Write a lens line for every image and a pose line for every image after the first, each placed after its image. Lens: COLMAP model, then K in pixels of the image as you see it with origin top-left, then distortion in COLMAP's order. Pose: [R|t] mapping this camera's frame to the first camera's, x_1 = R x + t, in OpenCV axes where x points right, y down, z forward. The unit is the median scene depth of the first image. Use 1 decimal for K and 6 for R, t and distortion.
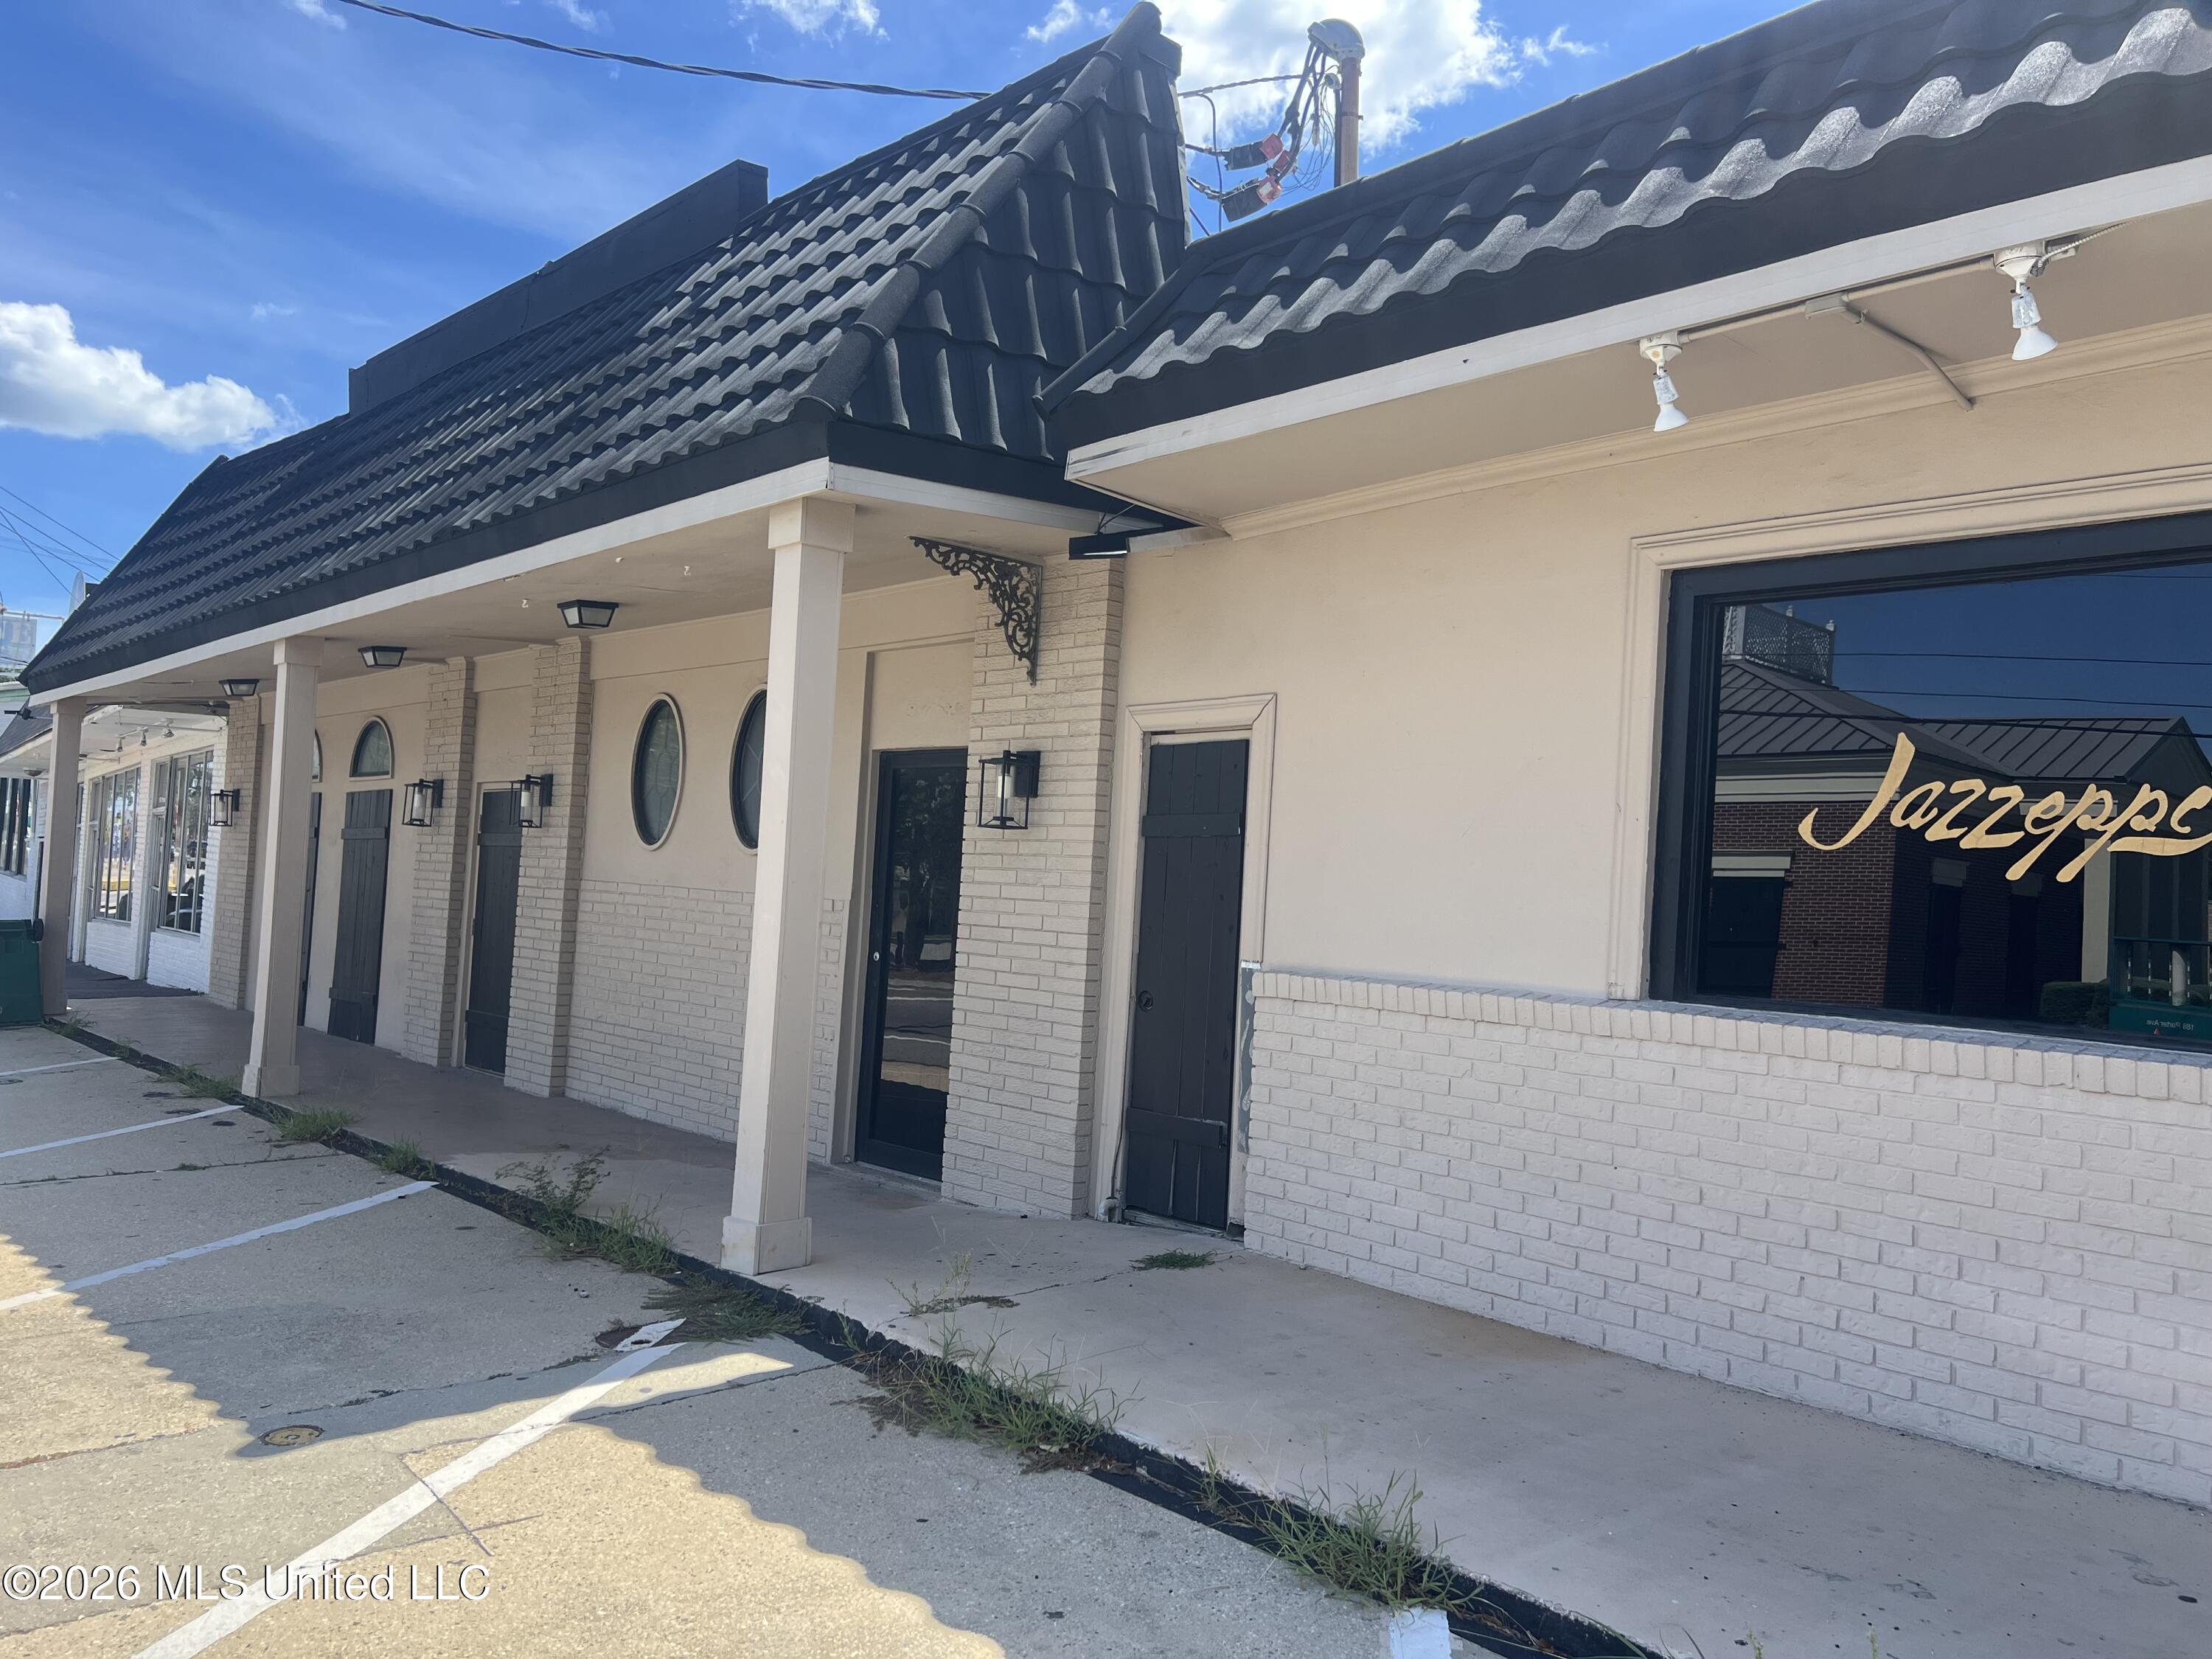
lens RADIAL K [[1659.1, 0, 1111.0], [0, 1659.1, 846.2], [0, 0, 1]] dist [0.061256, -0.071609]
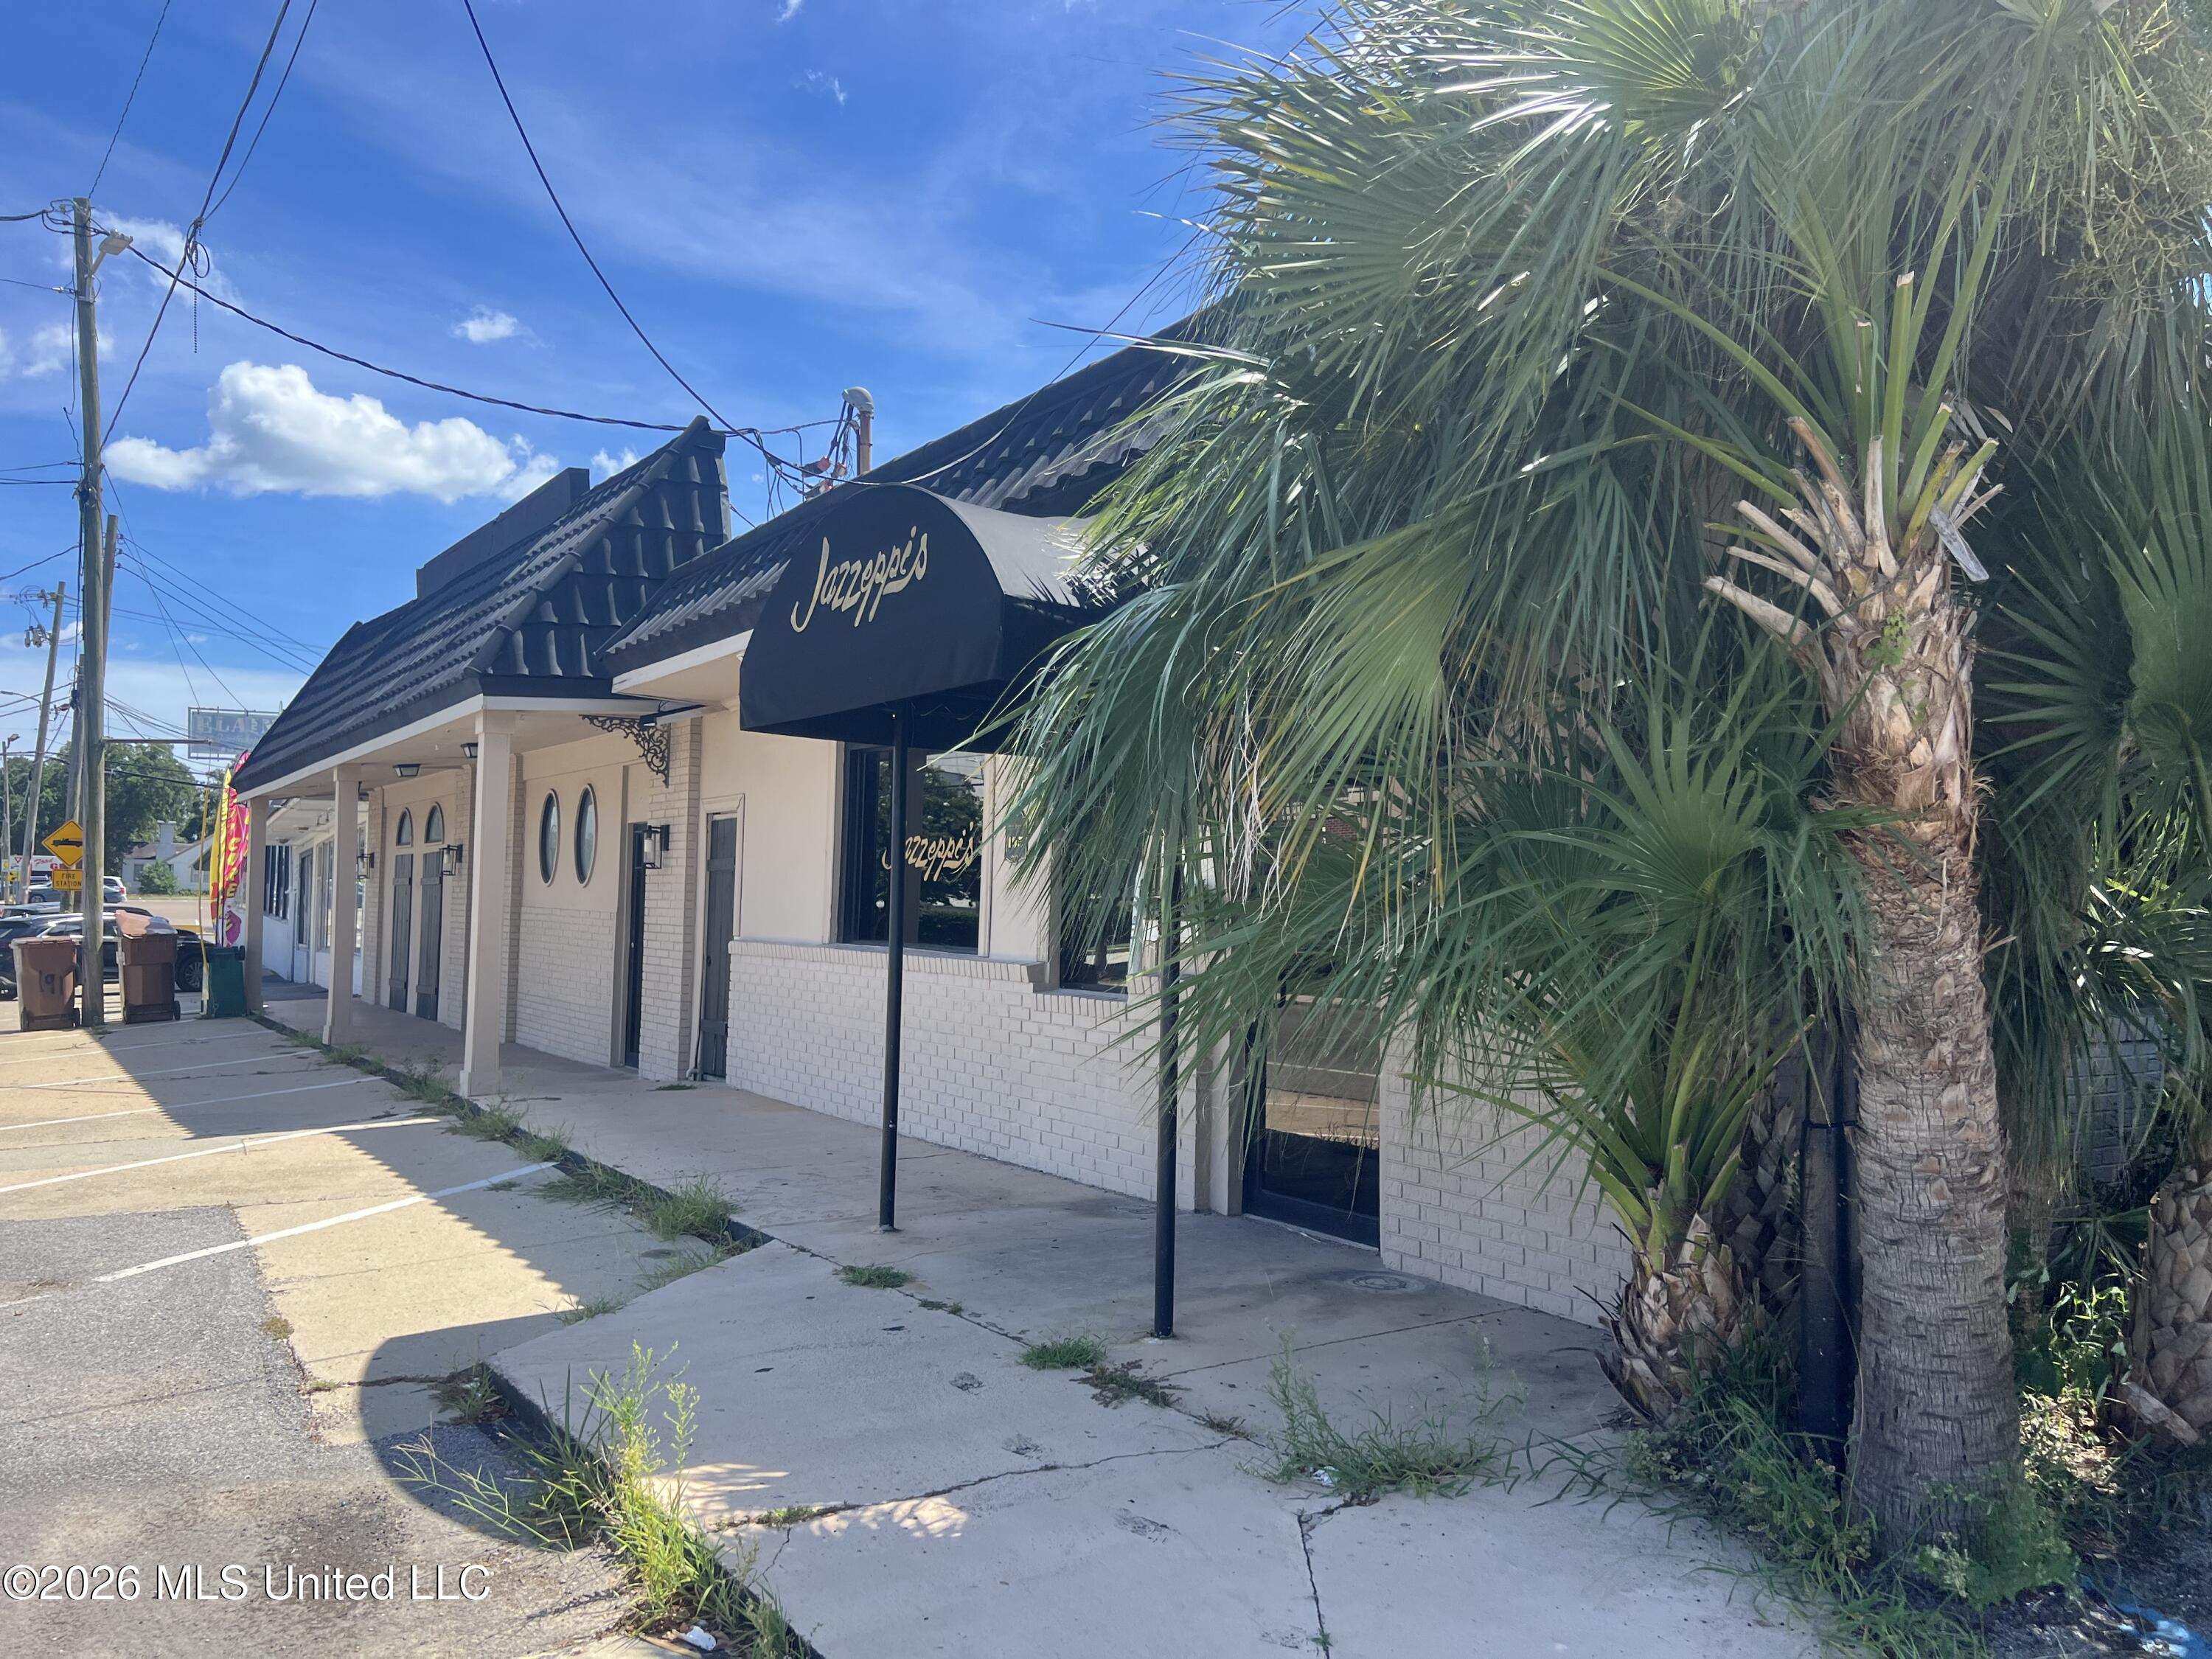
lens RADIAL K [[1659.1, 0, 1114.1], [0, 1659.1, 836.6], [0, 0, 1]] dist [0.061256, -0.071609]
pose [[0.988278, -0.041838, -0.146822, 0.786307], [0.039641, 0.999054, -0.017862, 0.008183], [0.147431, 0.011832, 0.989002, -0.807072]]
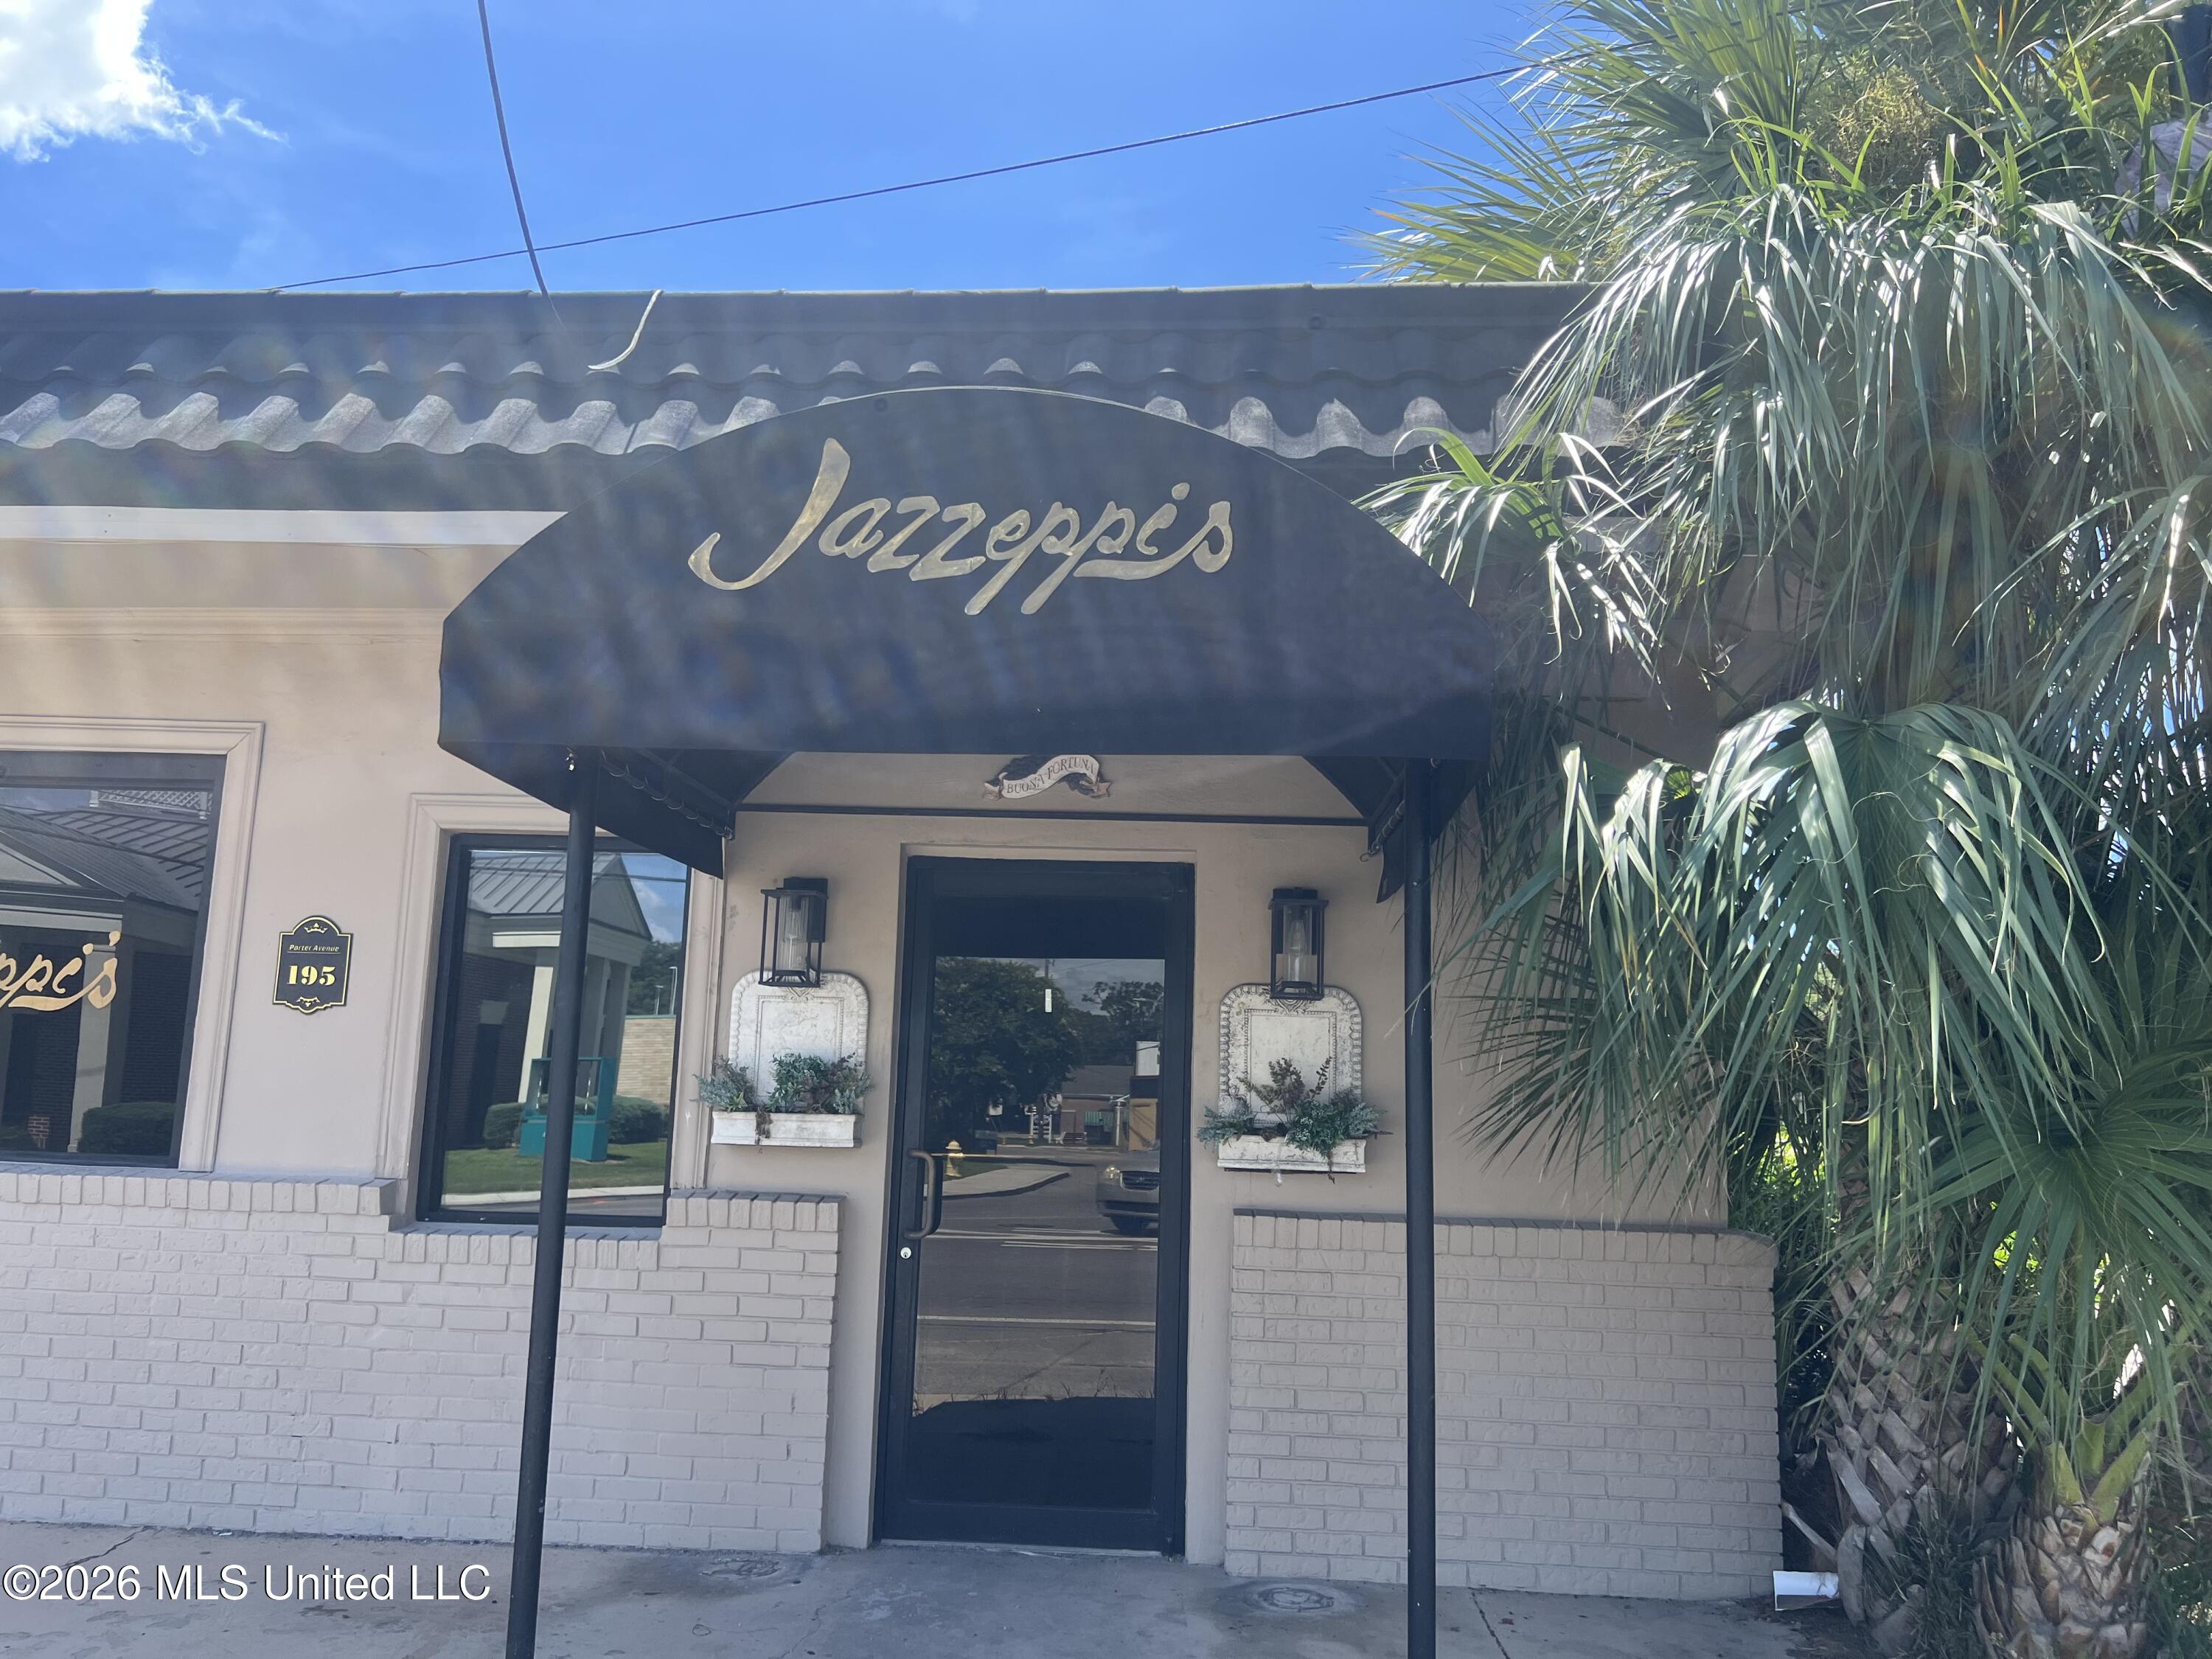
lens RADIAL K [[1659.1, 0, 1091.5], [0, 1659.1, 846.3], [0, 0, 1]] dist [0.061256, -0.071609]
pose [[0.719576, 0.071176, 0.690757, 0.201475], [-0.012951, 0.995936, -0.089130, -0.010377], [-0.694293, 0.055190, 0.717573, -0.331746]]
